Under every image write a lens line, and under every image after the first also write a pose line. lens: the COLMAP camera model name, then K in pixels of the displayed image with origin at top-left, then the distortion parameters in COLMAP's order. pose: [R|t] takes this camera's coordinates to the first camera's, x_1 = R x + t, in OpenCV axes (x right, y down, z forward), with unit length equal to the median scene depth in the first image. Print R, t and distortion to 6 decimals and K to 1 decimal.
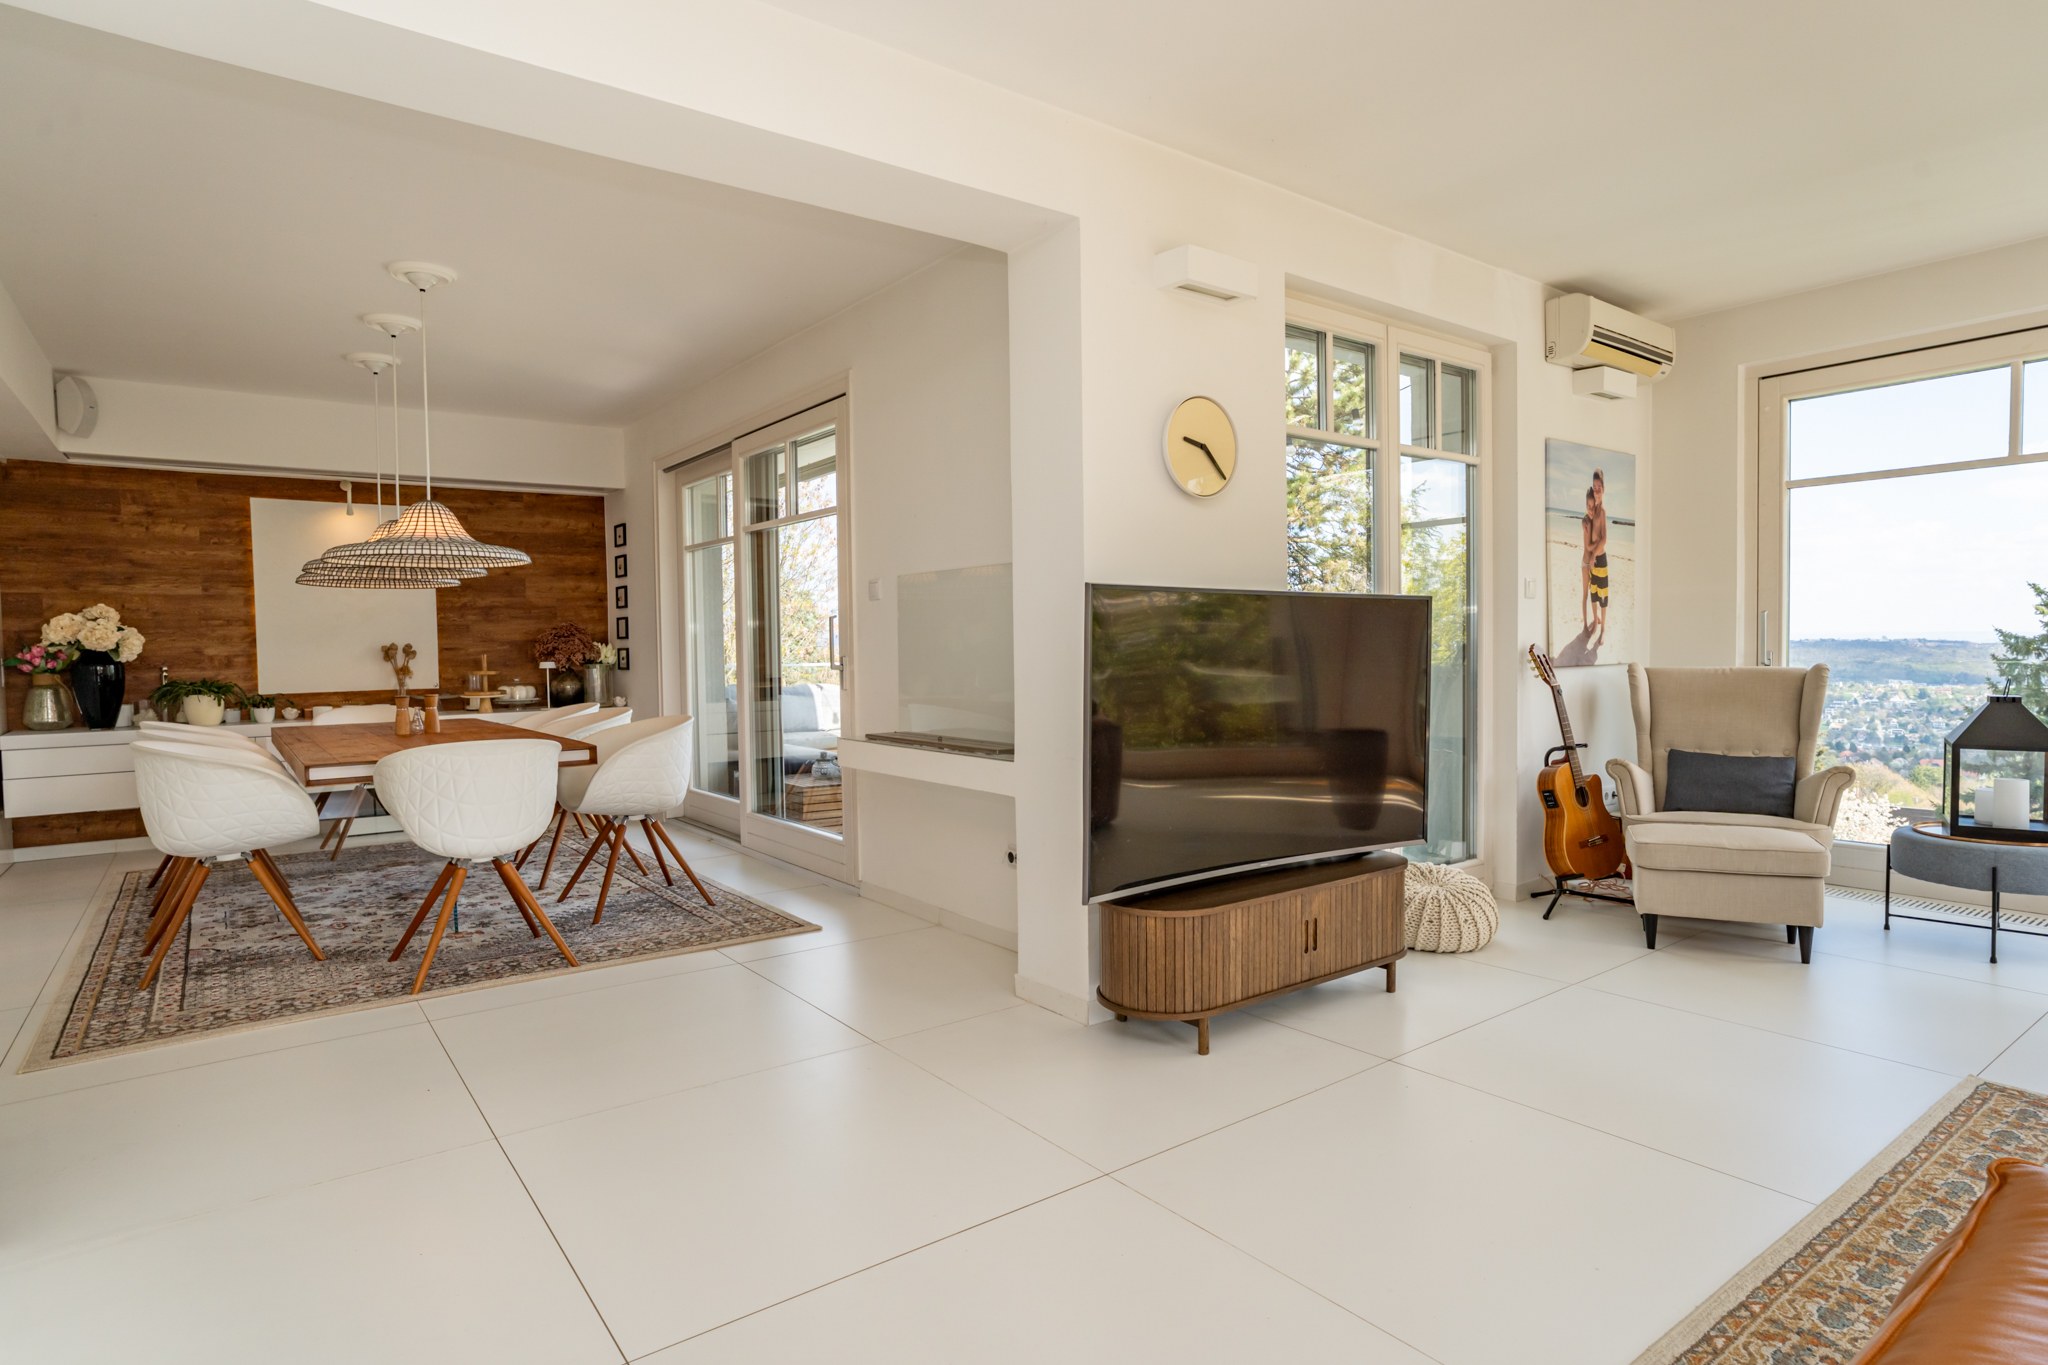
lens RADIAL K [[1090.8, 0, 1020.6], [0, 1090.8, 674.4], [0, 0, 1]] dist [-0.019735, 0.015992]
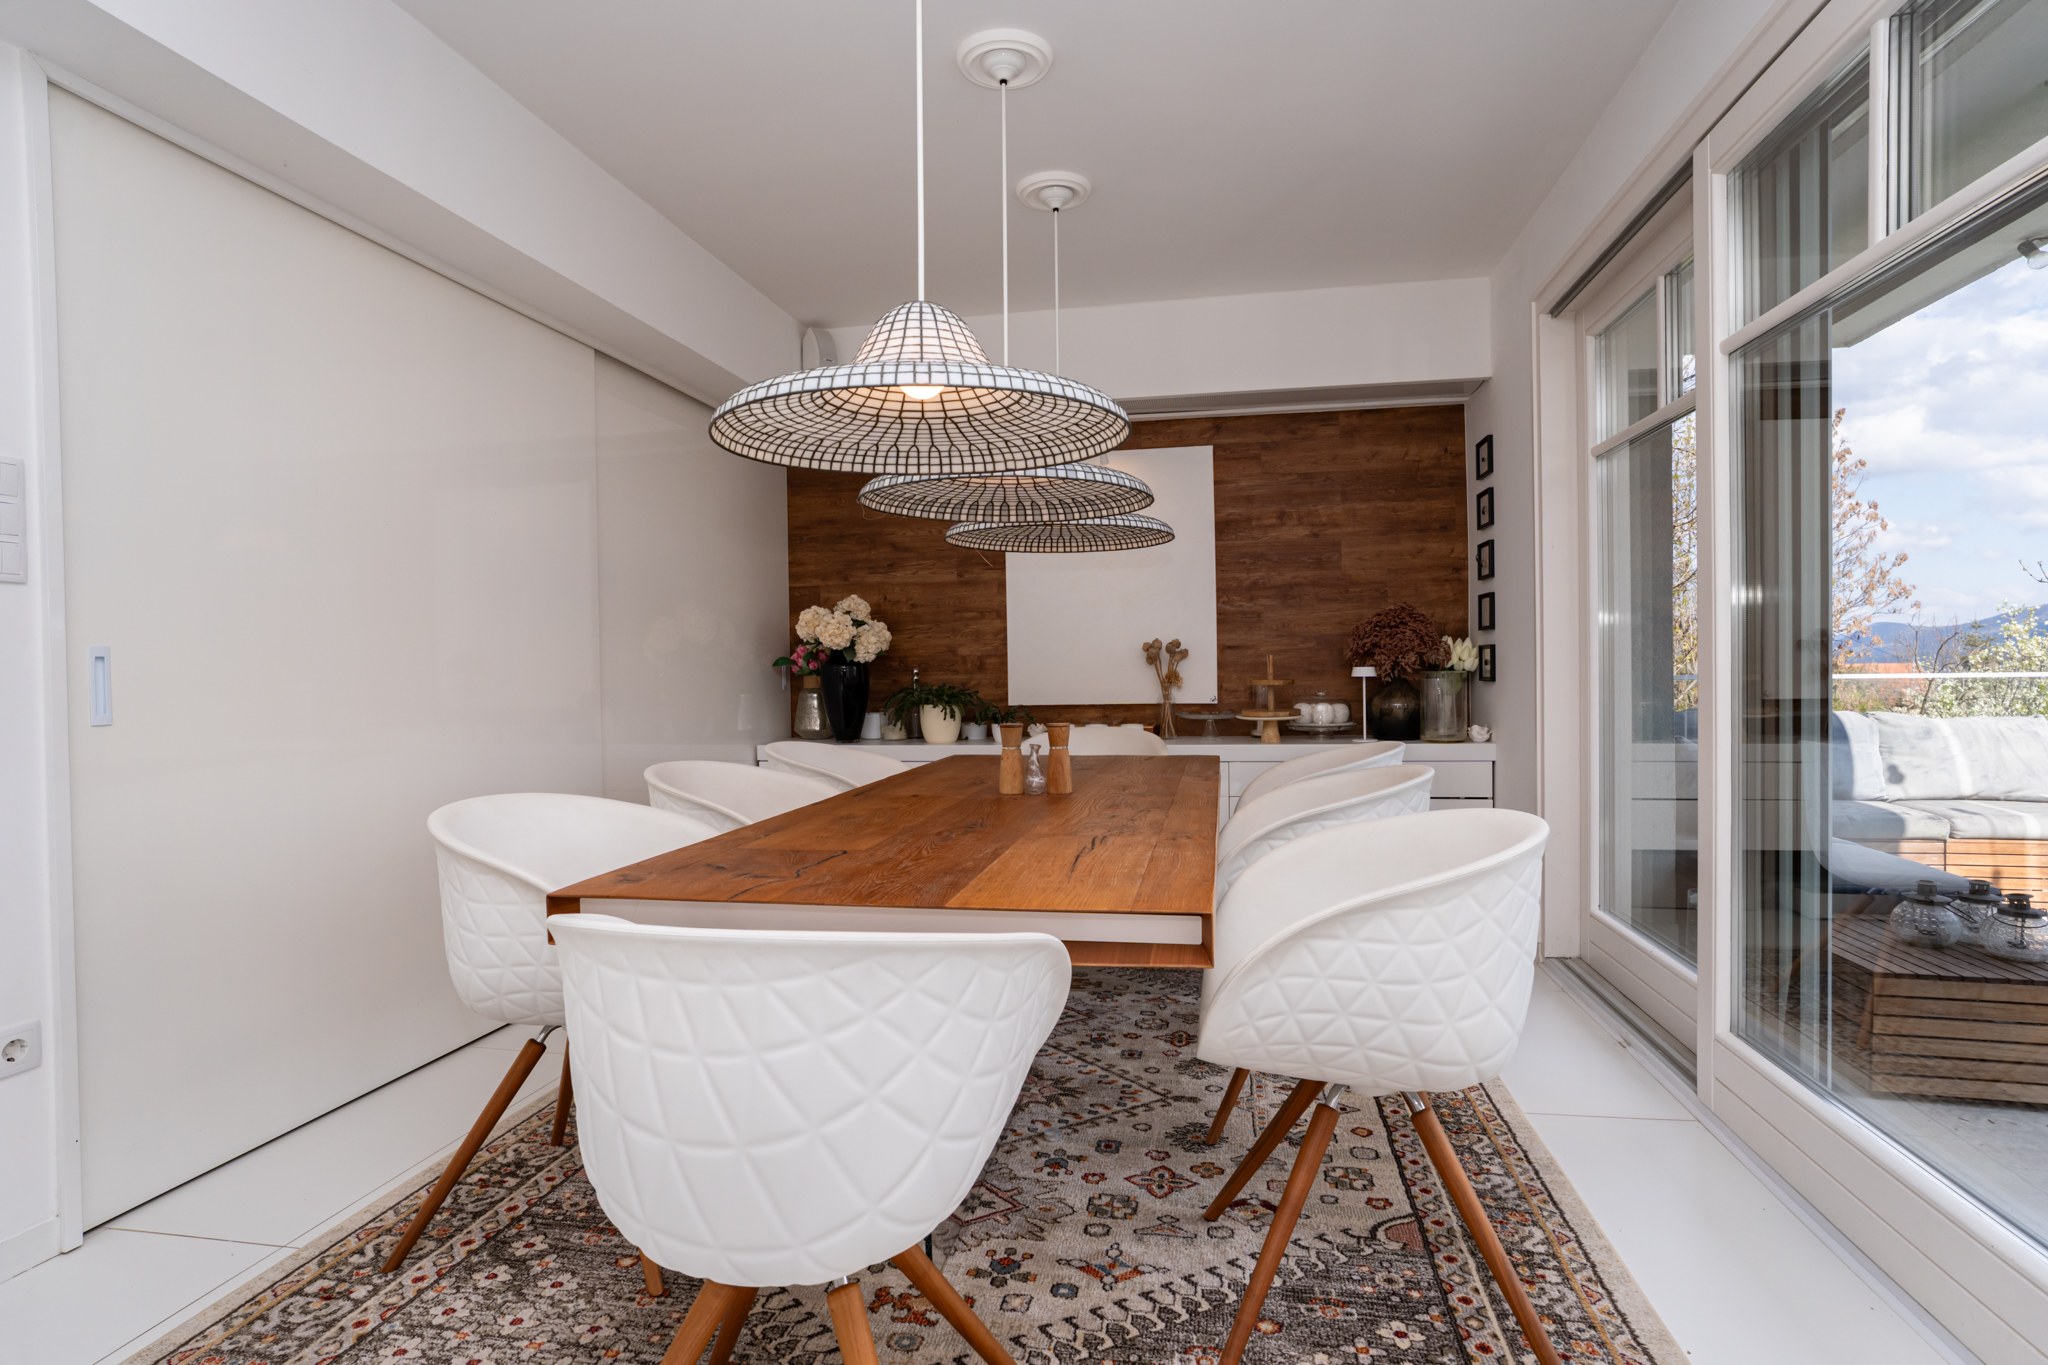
lens RADIAL K [[1090.8, 0, 1023.9], [0, 1090.8, 660.8], [0, 0, 1]] dist [-0.019735, 0.015992]
pose [[0.673834, 0.000756, -0.738882, -0.111228], [-0.018098, 0.999716, -0.015481, -0.001780], [0.738661, 0.023804, 0.673657, 0.477250]]
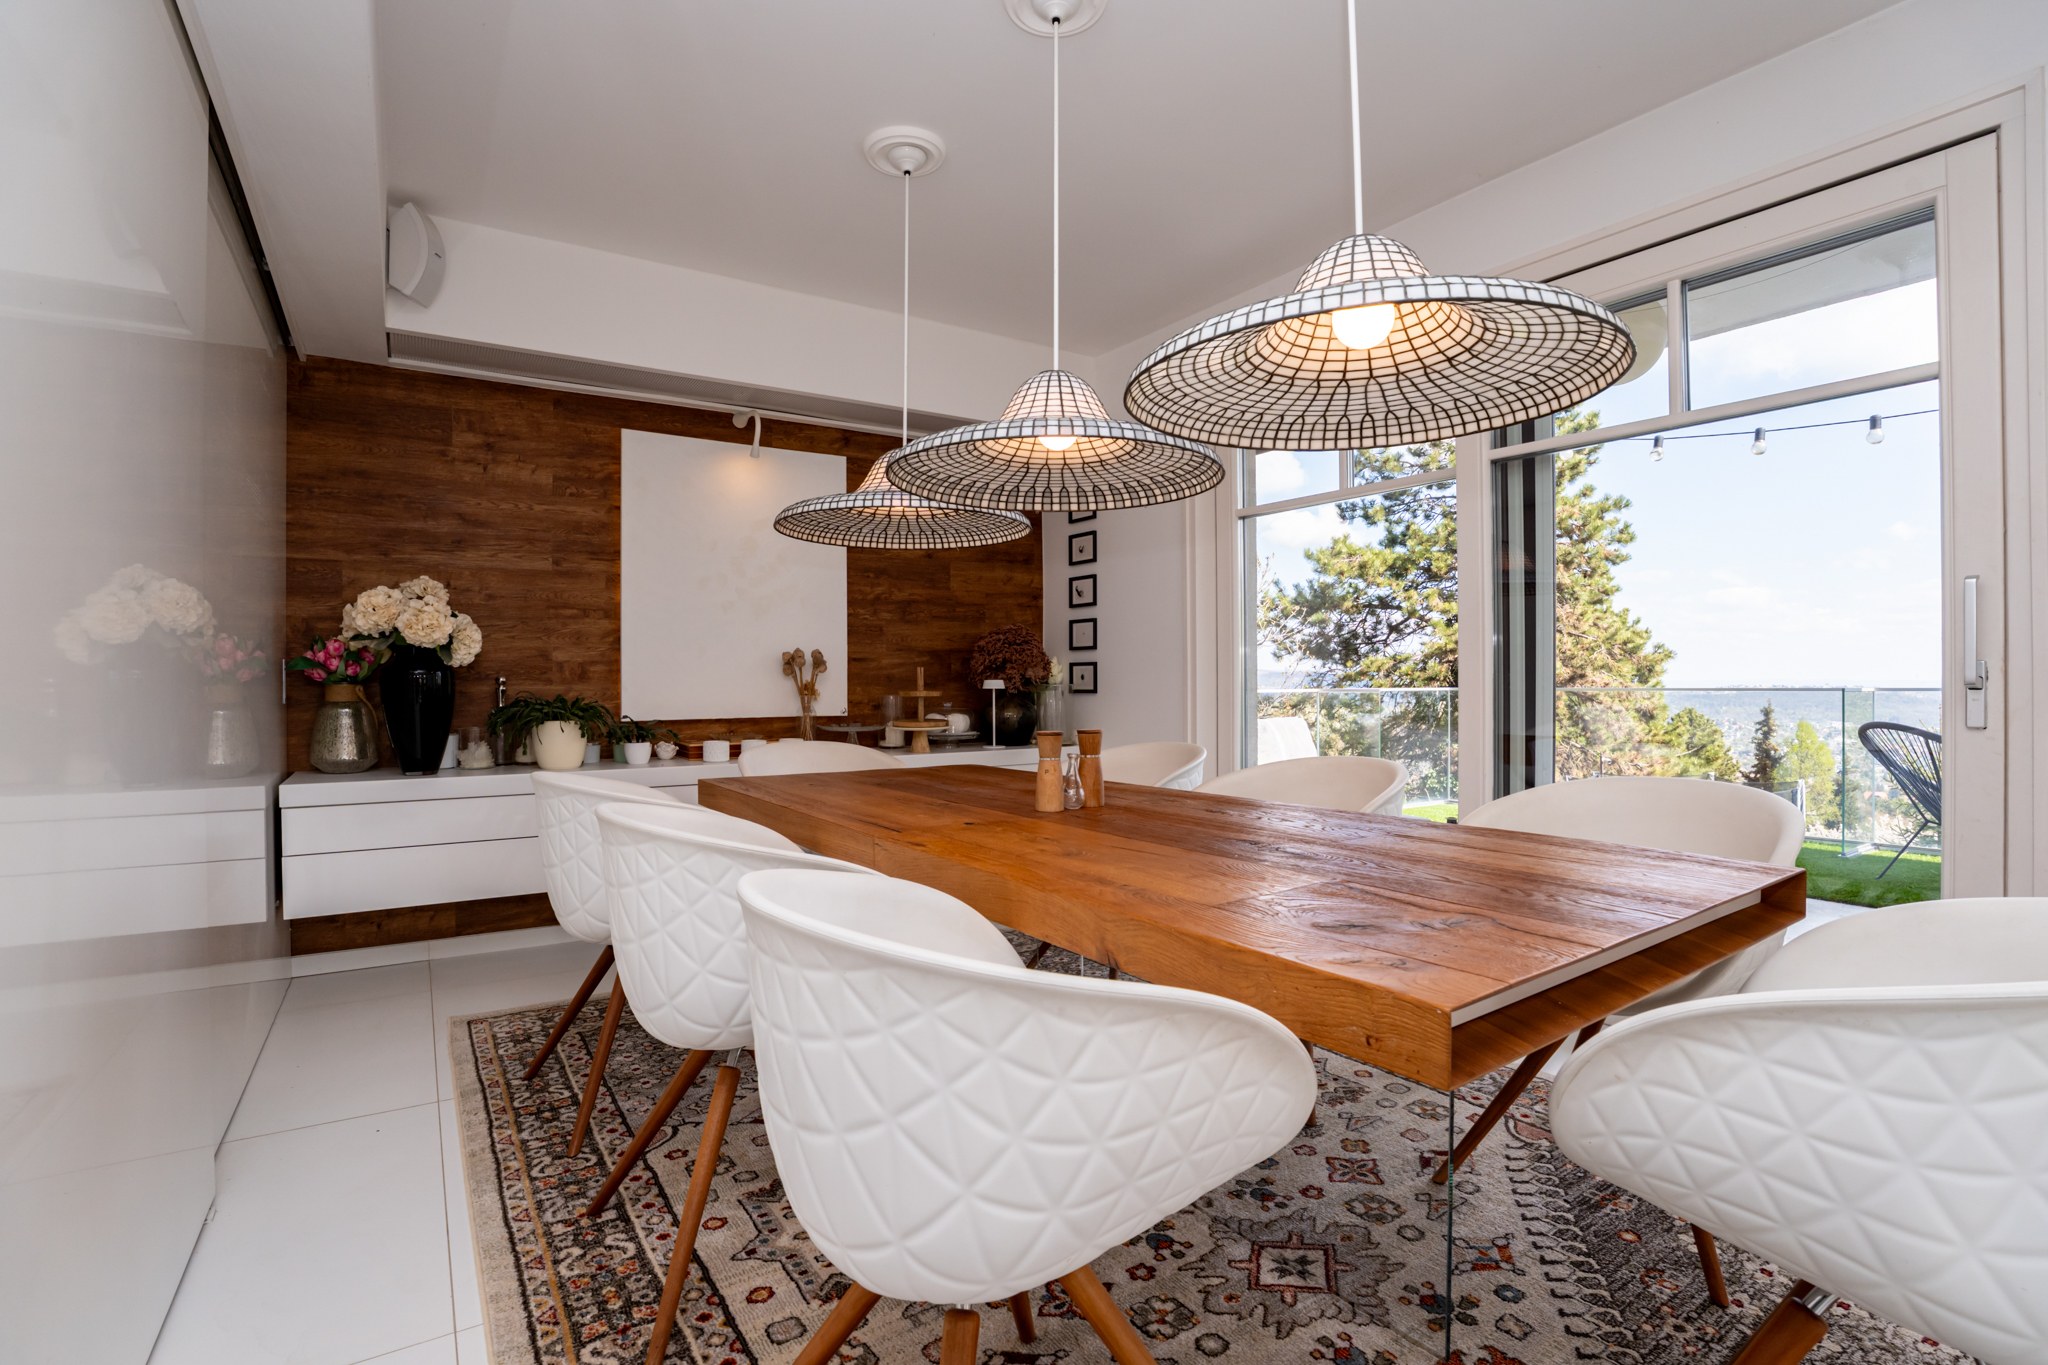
lens RADIAL K [[966.8, 0, 1038.9], [0, 966.8, 665.4], [0, 0, 1]] dist [-0.052258, 0.000399]
pose [[0.998762, 0.009071, -0.048907, -0.421032], [-0.011272, 0.998927, -0.044916, 0.007736], [0.048447, 0.045412, 0.997793, 0.426223]]
